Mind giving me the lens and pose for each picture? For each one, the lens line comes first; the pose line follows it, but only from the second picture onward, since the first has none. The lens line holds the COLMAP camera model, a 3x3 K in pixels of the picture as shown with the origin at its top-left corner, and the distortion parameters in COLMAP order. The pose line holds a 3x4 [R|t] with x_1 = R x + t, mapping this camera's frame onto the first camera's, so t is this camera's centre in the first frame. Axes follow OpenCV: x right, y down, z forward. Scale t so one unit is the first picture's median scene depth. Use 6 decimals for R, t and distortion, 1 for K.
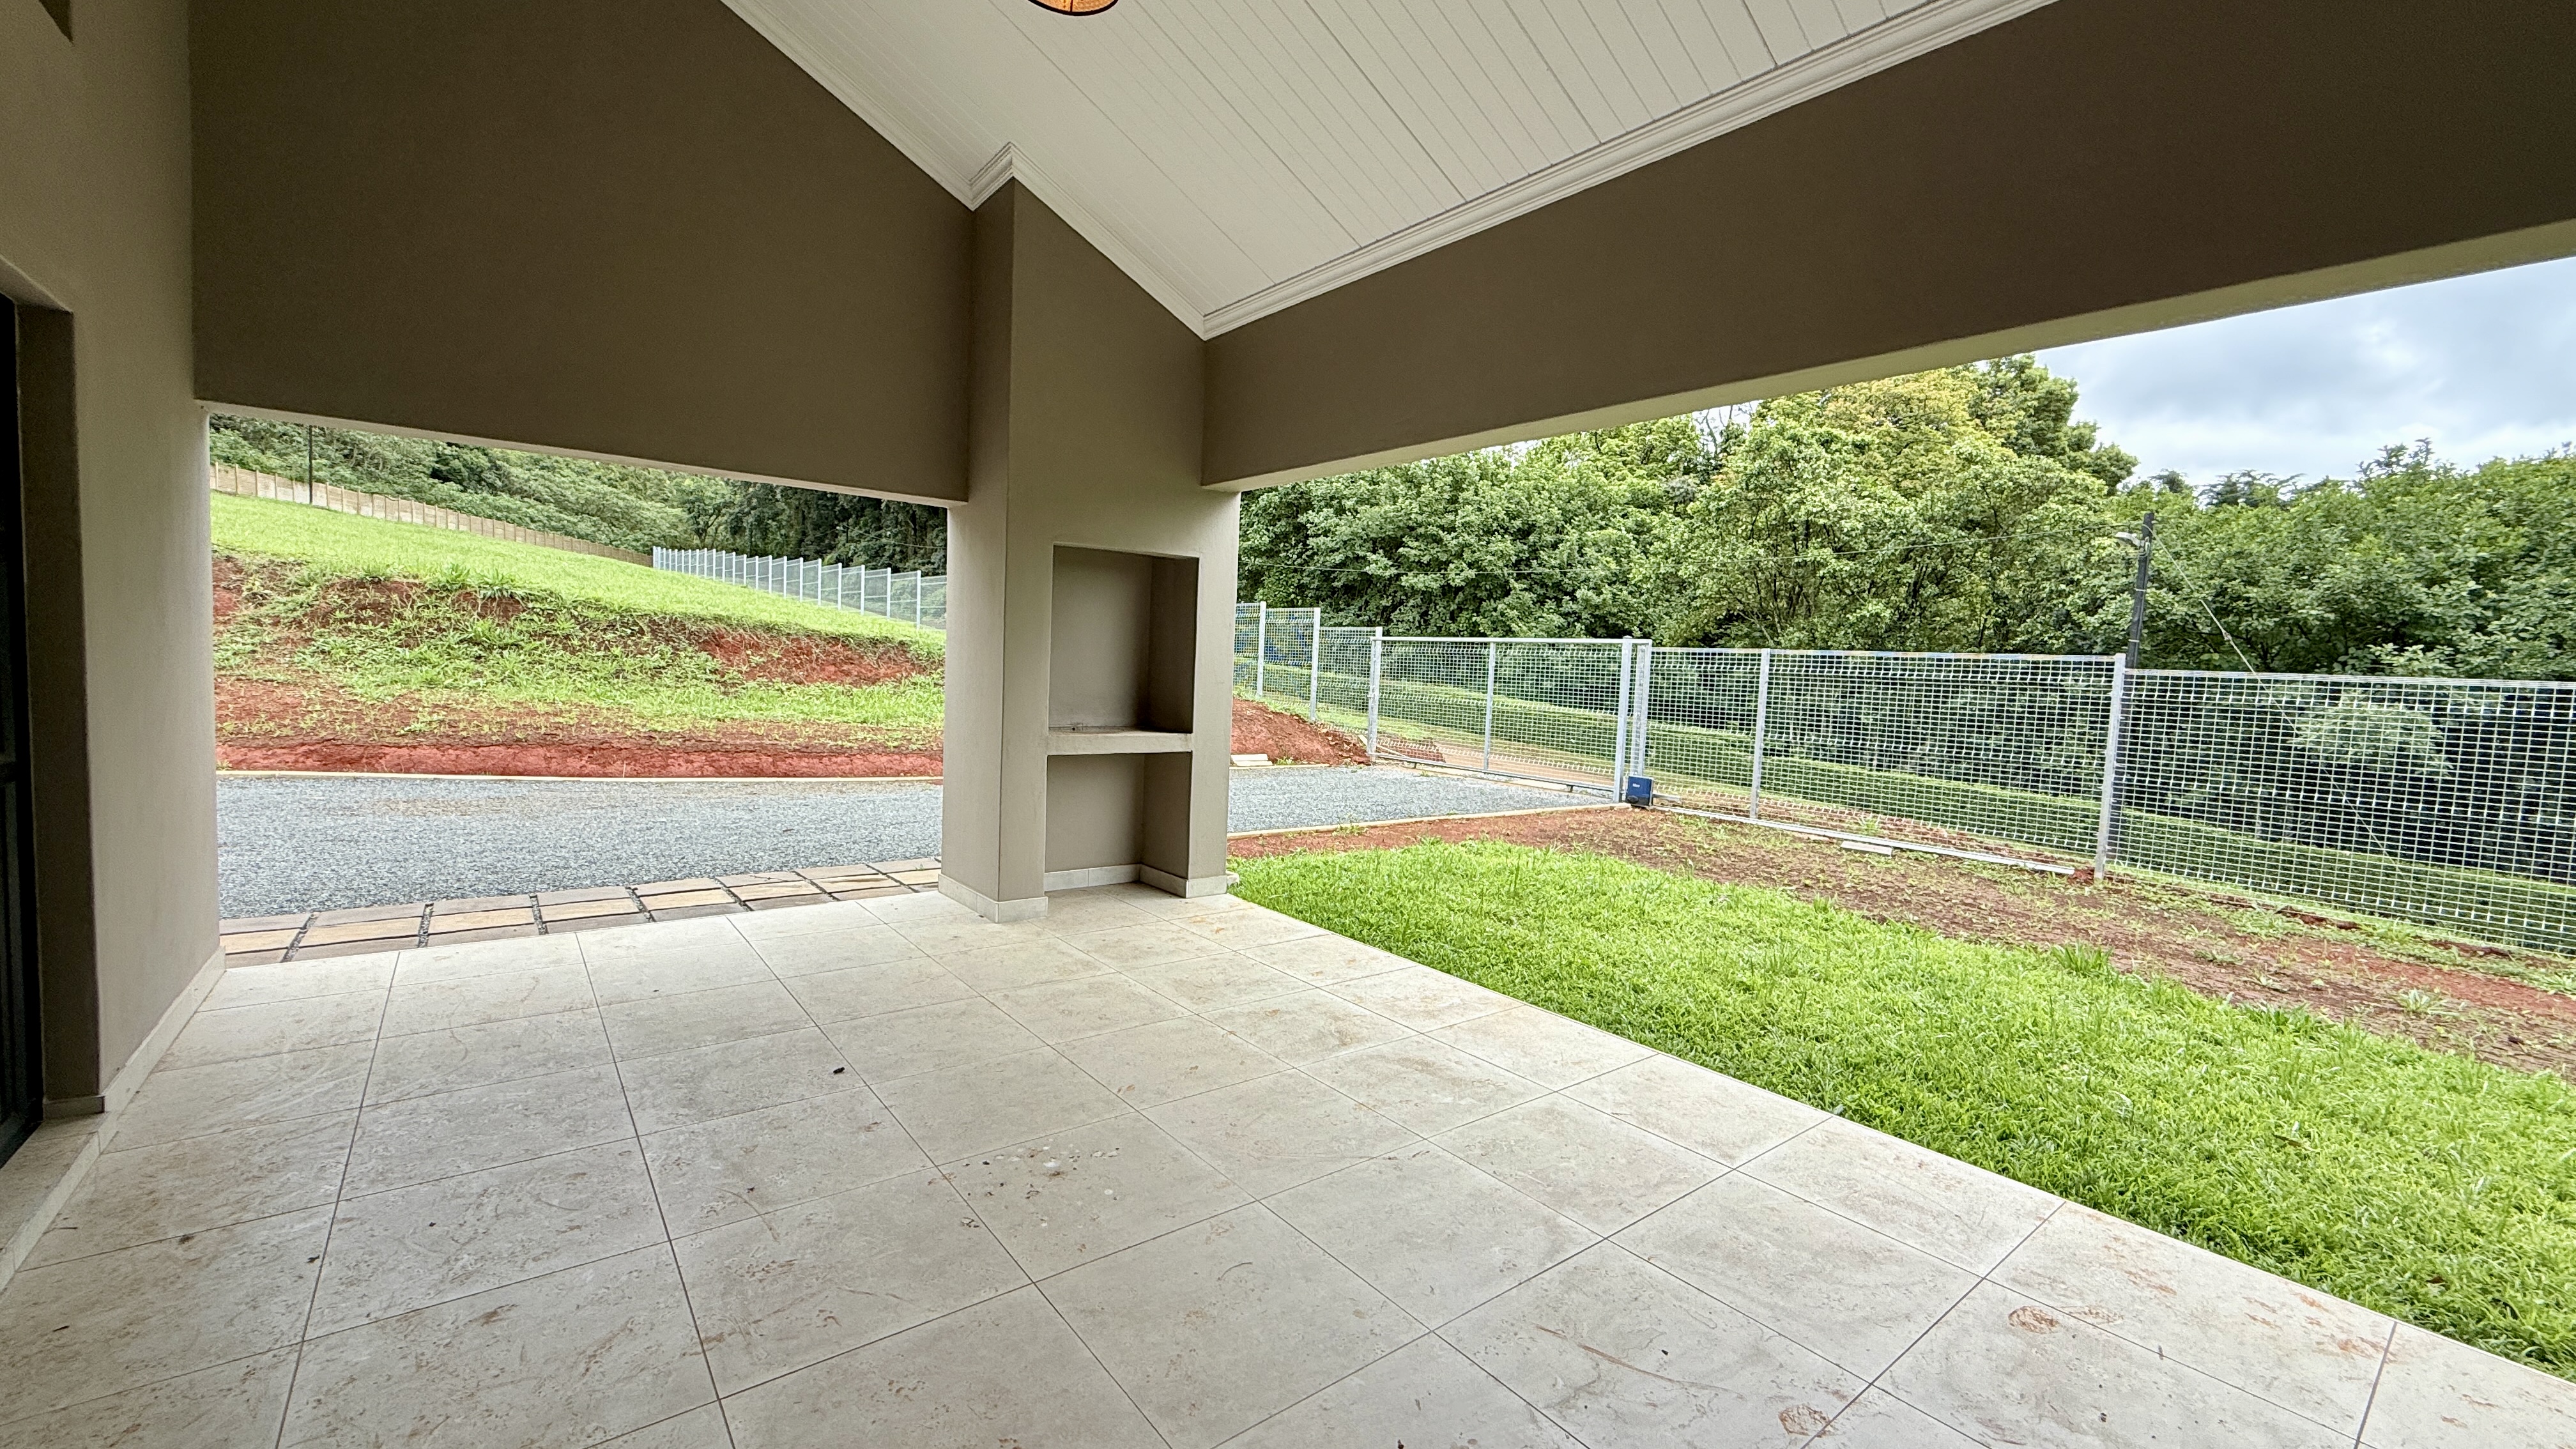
lens RADIAL K [[1025.2, 0, 1283.2], [0, 1025.2, 724.2], [0, 0, 1]] dist [-0.001367, -0.000158]
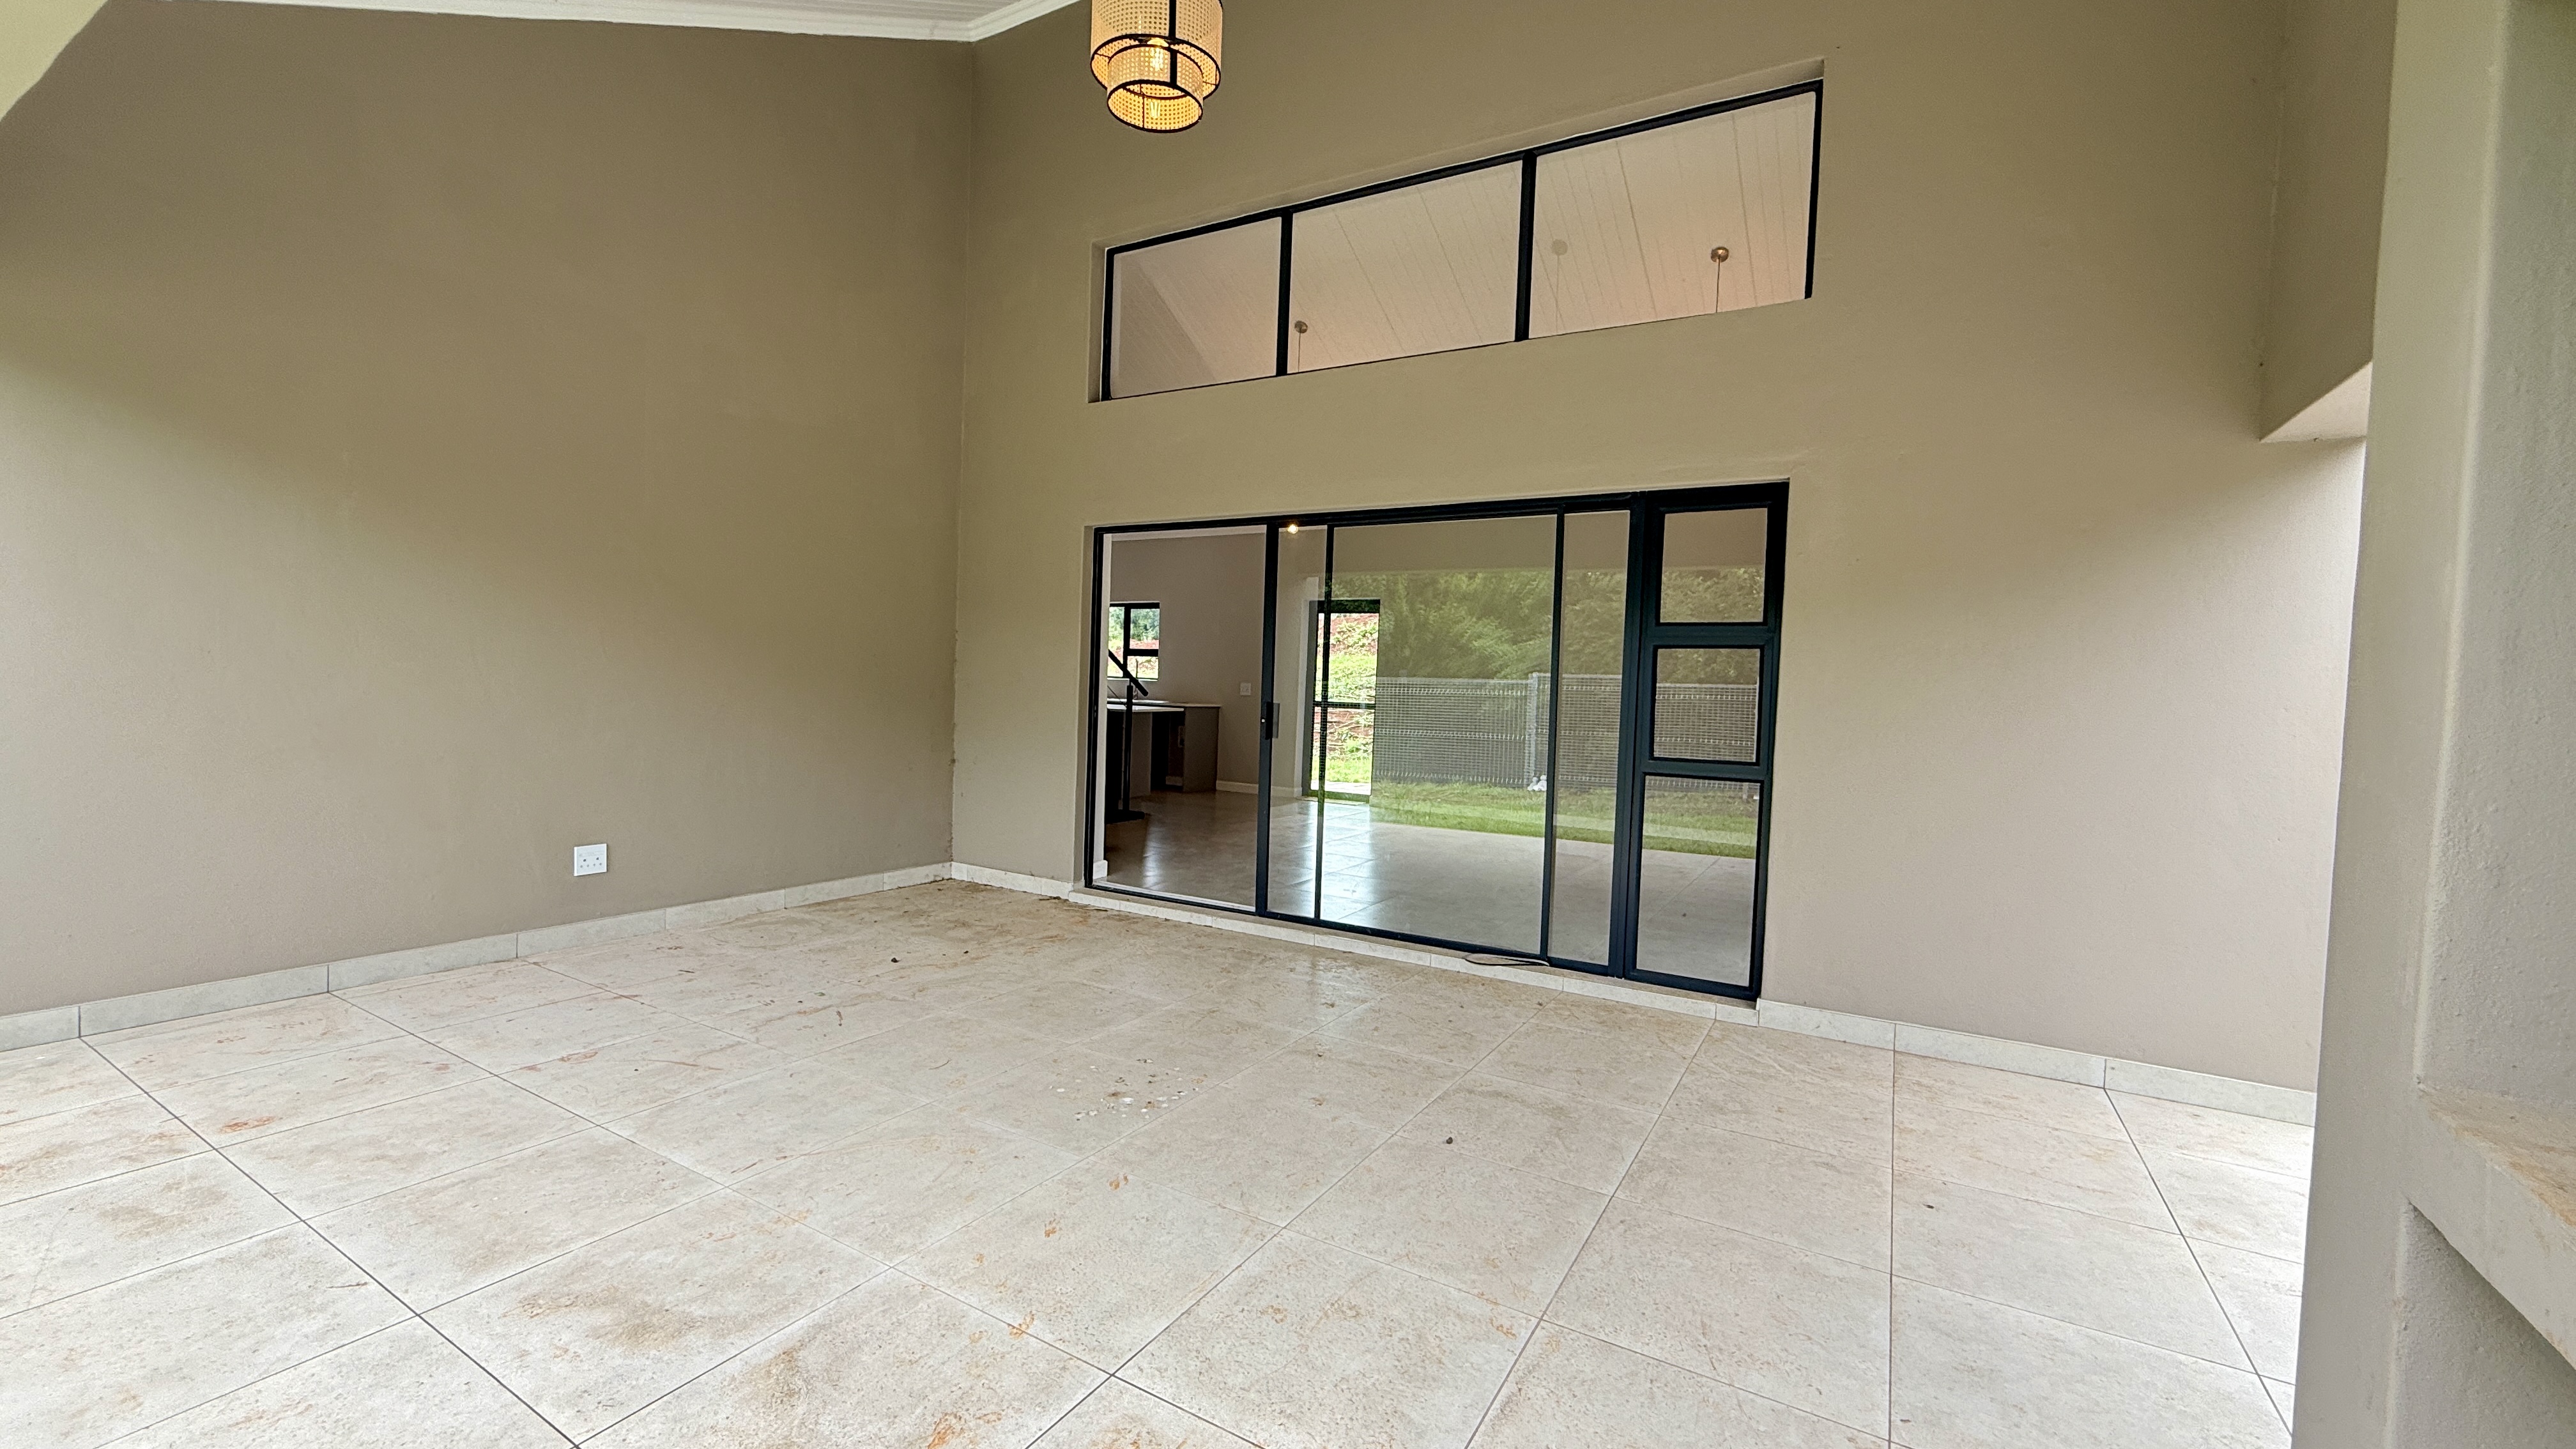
lens RADIAL K [[1025.2, 0, 1283.2], [0, 1025.2, 724.2], [0, 0, 1]] dist [-0.001367, -0.000158]
pose [[-0.930549, -0.057764, -0.361582, 0.030460], [-0.095553, 0.991571, 0.087504, -0.064909], [0.353479, 0.115977, -0.928225, 1.420187]]
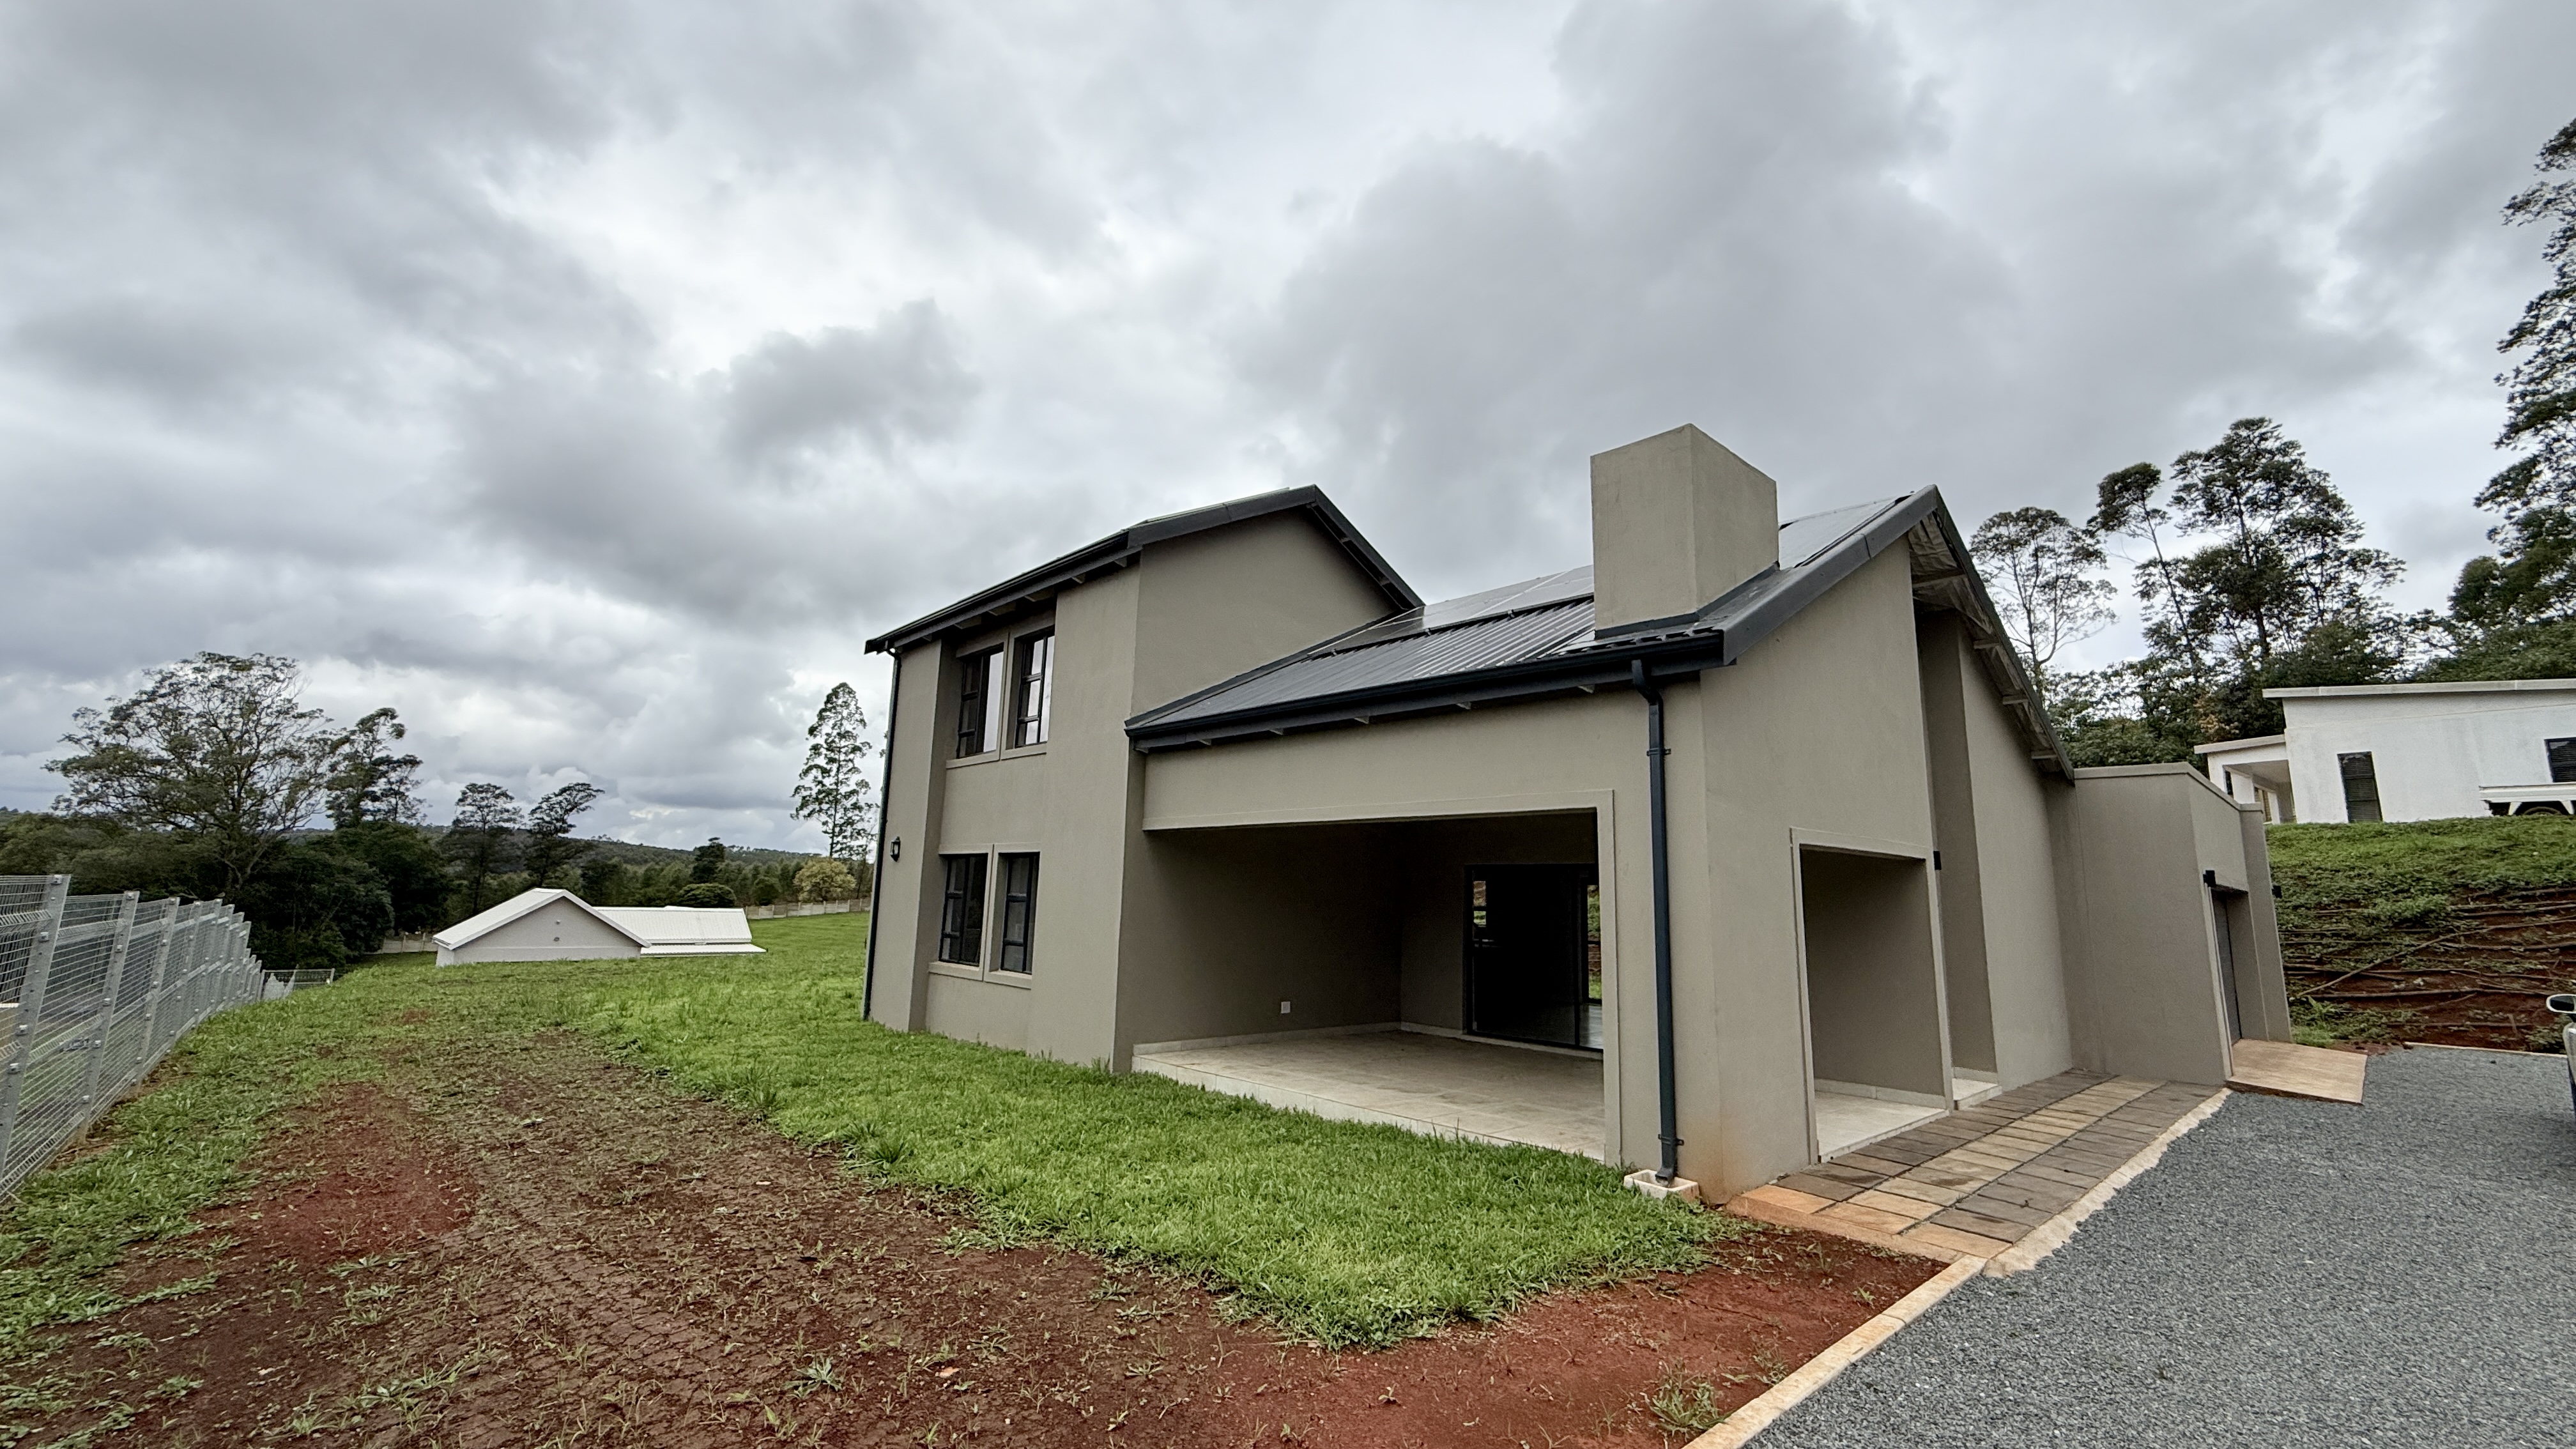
lens RADIAL K [[1025.2, 0, 1283.2], [0, 1025.2, 724.2], [0, 0, 1]] dist [-0.001367, -0.000158]
pose [[-0.994952, -0.079124, -0.061724, 0.592483], [-0.072422, 0.991921, -0.104150, -0.258799], [0.069466, -0.099154, -0.992644, 3.212074]]
